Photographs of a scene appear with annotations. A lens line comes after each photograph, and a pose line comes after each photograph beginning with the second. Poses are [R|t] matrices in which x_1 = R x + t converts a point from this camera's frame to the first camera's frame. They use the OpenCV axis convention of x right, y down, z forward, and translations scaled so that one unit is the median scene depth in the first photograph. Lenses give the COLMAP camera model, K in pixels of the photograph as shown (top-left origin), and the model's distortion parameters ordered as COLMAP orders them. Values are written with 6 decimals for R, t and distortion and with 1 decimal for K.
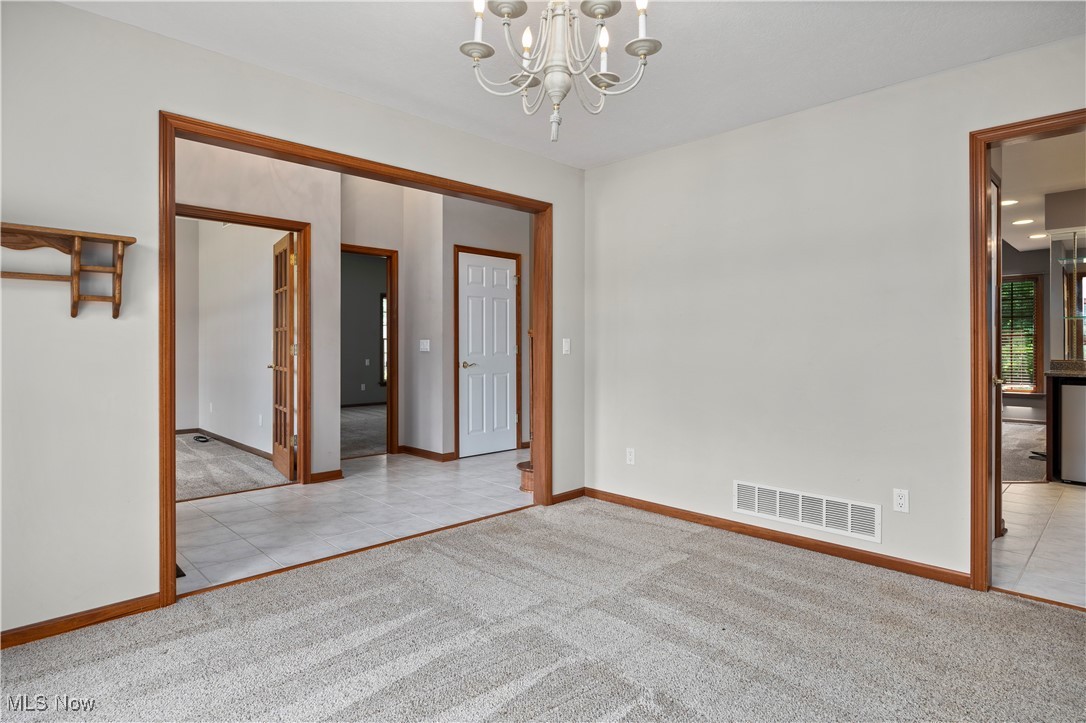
lens RADIAL K [[601.4, 0, 549.5], [0, 601.4, 359.0], [0, 0, 1]] dist [-0.017711, -0.001289]
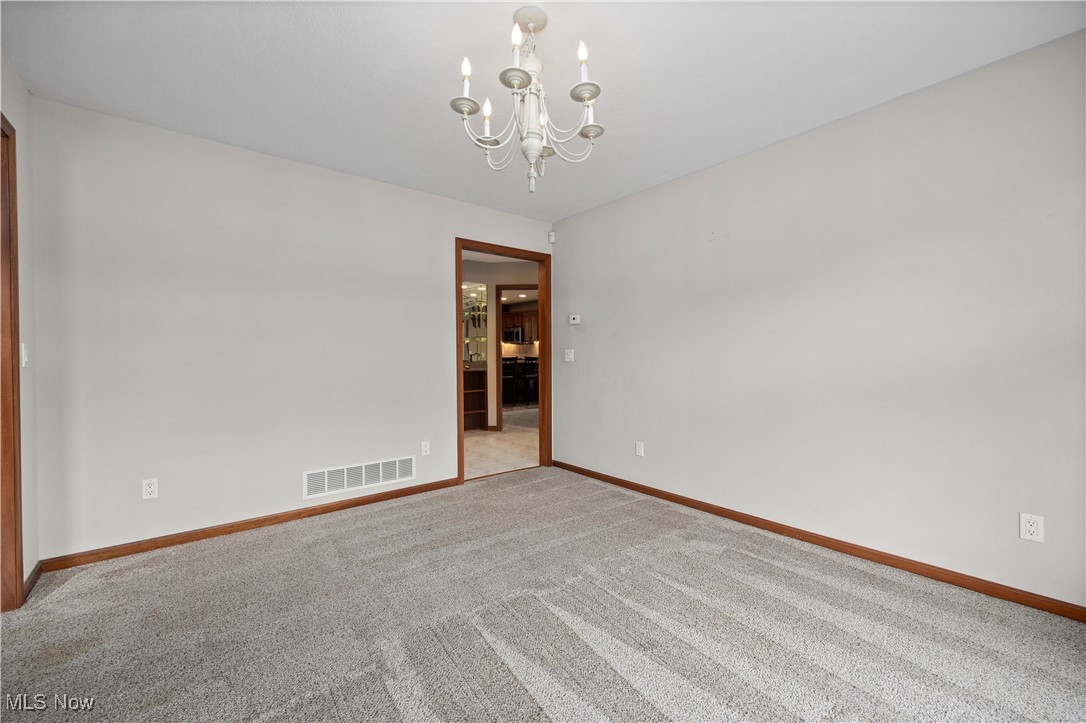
lens RADIAL K [[428.3, 0, 546.9], [0, 428.3, 363.1], [0, 0, 1]] dist [-0.000676, -0.000090]
pose [[0.083670, -0.019888, 0.996295, -0.528924], [0.023432, 0.999564, 0.017985, -0.013110], [-0.996218, 0.021840, 0.084100, 0.521430]]
